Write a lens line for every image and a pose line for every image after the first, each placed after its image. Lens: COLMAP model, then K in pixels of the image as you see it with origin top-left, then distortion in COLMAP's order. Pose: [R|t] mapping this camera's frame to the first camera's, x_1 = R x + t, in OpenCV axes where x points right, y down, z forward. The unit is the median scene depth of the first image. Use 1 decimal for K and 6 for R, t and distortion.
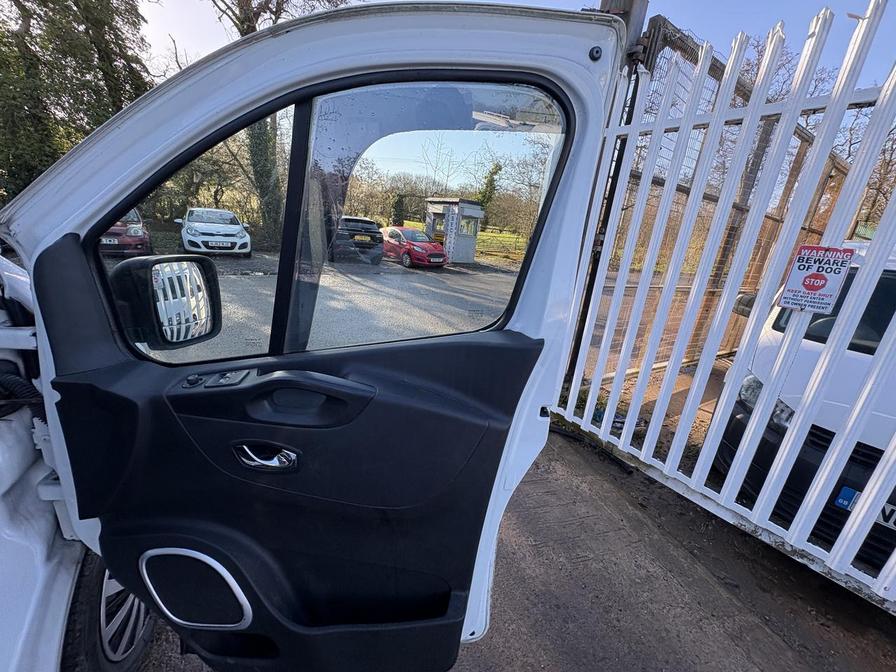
lens RADIAL K [[359.6, 0, 448.8], [0, 359.6, 335.9], [0, 0, 1]] dist [0.001048, 0.000217]
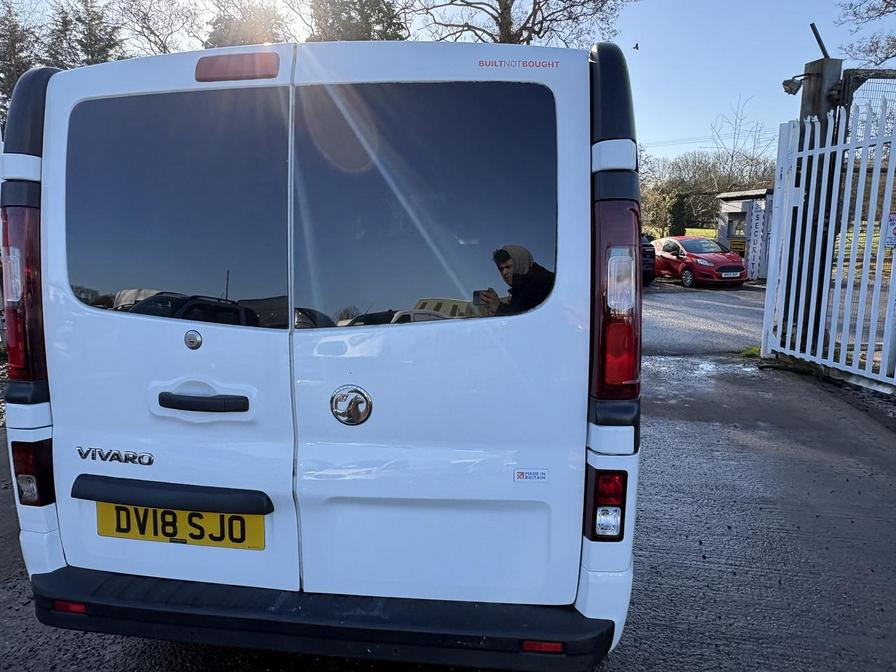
lens RADIAL K [[606.0, 0, 449.5], [0, 606.0, 329.9], [0, 0, 1]] dist [0.003477, 0.005502]
pose [[0.871321, -0.027719, -0.489929, 0.061751], [-0.050191, 0.988133, -0.145169, 0.096351], [0.488139, 0.151079, 0.859590, -0.289802]]
